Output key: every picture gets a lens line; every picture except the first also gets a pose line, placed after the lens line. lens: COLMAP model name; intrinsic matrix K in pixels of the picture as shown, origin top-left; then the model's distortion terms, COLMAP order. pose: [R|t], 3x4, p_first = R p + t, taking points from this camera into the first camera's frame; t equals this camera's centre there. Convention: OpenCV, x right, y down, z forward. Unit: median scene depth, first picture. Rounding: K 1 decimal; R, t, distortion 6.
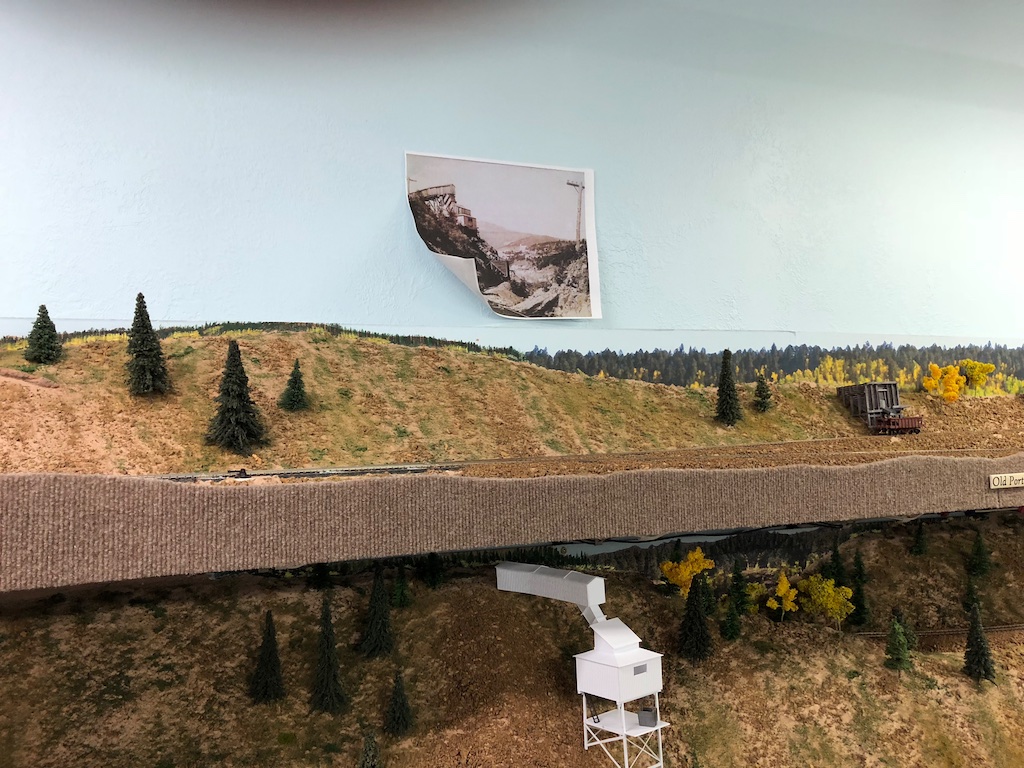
lens RADIAL K [[837.7, 0, 514.3], [0, 837.7, 387.1], [0, 0, 1]] dist [0.027723, -0.030851]
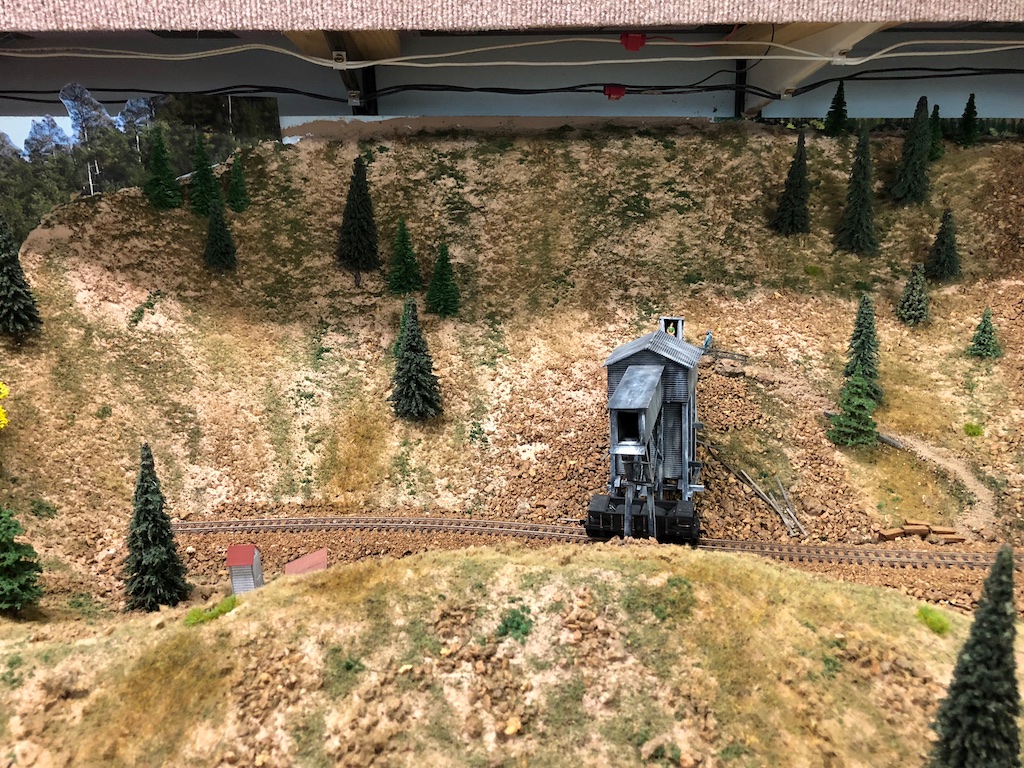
lens RADIAL K [[837.7, 0, 509.2], [0, 837.7, 379.2], [0, 0, 1]] dist [0.027723, -0.030851]
pose [[0.933233, 0.101510, -0.344633, -0.237577], [0.000549, 0.958850, 0.283913, 0.254072], [0.359272, -0.265146, 0.894775, 0.019405]]
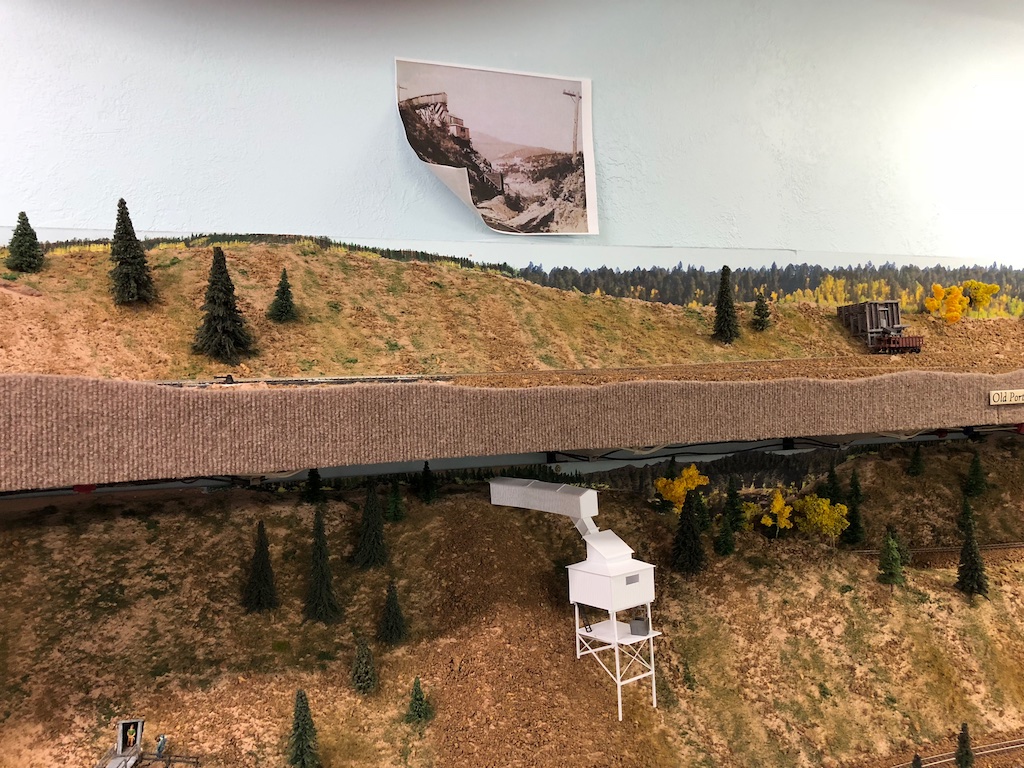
lens RADIAL K [[837.7, 0, 511.0], [0, 837.7, 383.4], [0, 0, 1]] dist [0.027723, -0.030851]
pose [[0.999987, -0.000390, -0.005006, 0.009891], [0.000719, 0.997837, 0.065729, 0.035726], [0.004970, -0.065732, 0.997825, 0.015793]]
